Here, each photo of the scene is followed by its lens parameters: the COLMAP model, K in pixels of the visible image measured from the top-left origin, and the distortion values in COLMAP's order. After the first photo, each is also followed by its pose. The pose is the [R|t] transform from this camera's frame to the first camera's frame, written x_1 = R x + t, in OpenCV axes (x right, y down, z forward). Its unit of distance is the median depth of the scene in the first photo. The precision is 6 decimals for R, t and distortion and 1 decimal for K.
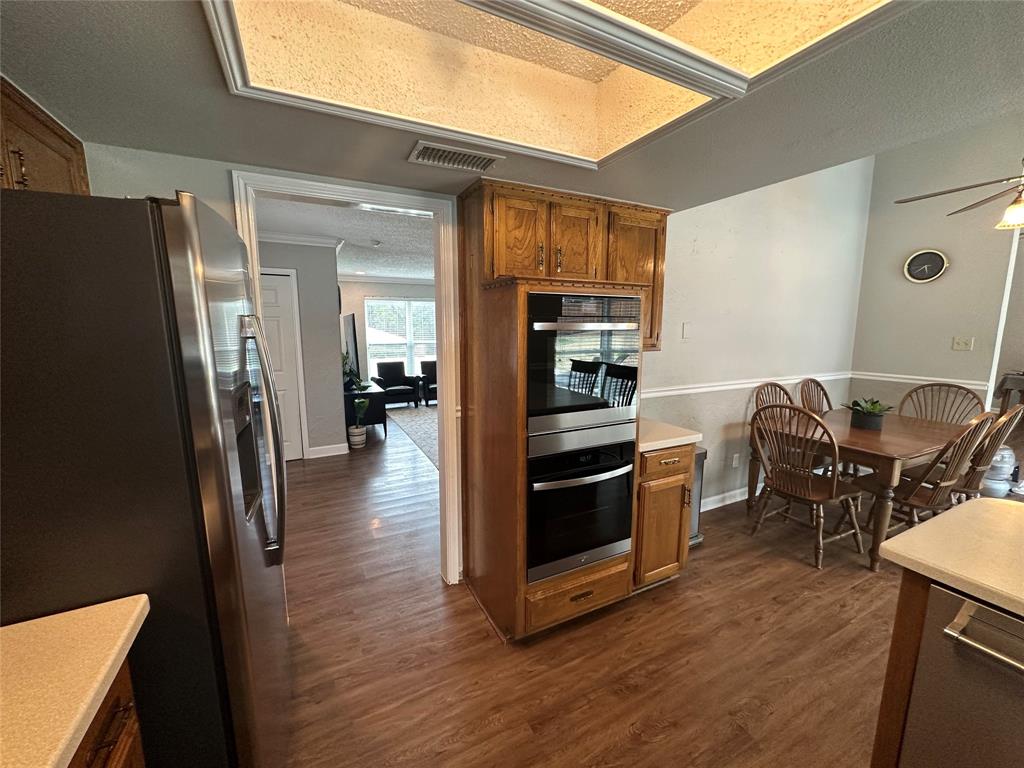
lens RADIAL K [[408.8, 0, 509.6], [0, 408.8, 382.7], [0, 0, 1]] dist [-0.005202, 0.000863]
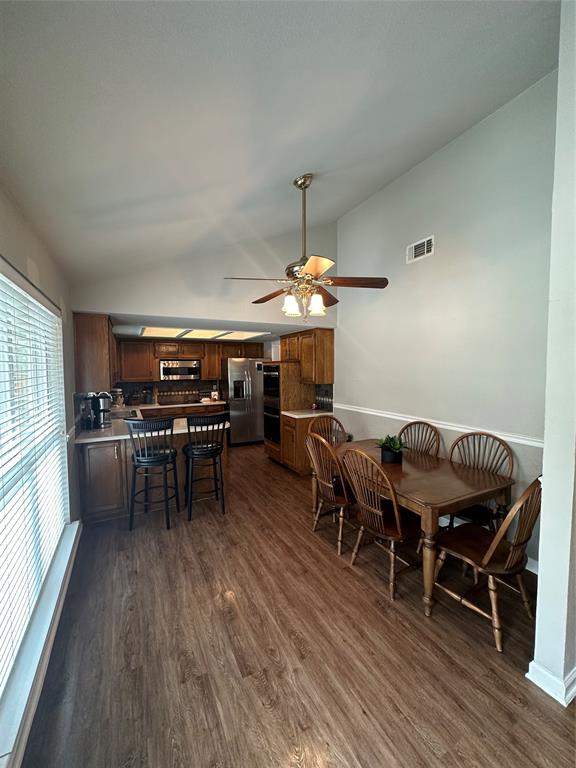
lens RADIAL K [[306.6, 0, 289.6], [0, 306.6, 385.0], [0, 0, 1]] dist [-0.005202, 0.000863]
pose [[0.021463, 0.055266, -0.998241, 2.828427], [-0.136917, 0.989226, 0.051823, -0.188233], [0.990350, 0.135564, 0.028799, 1.036660]]
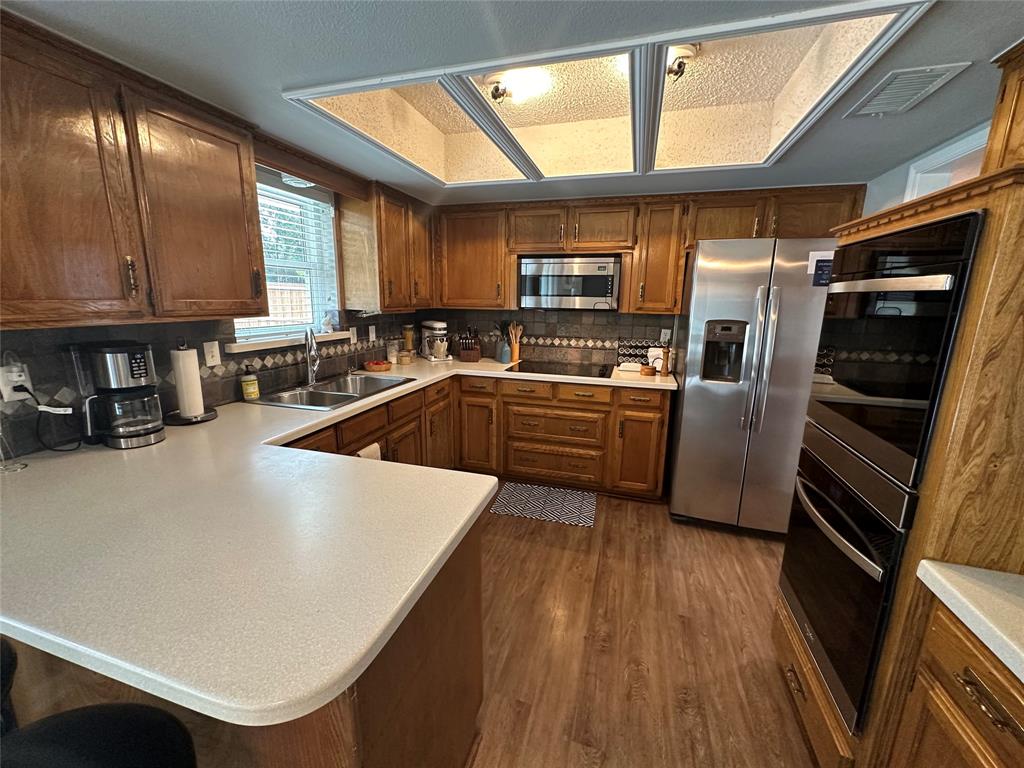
lens RADIAL K [[408.8, 0, 511.4], [0, 408.8, 381.0], [0, 0, 1]] dist [-0.005202, 0.000863]
pose [[-0.693138, 0.135307, -0.707992, 0.962351], [-0.119580, 0.947027, 0.298062, -0.110604], [0.710817, 0.291260, -0.640240, 0.975162]]
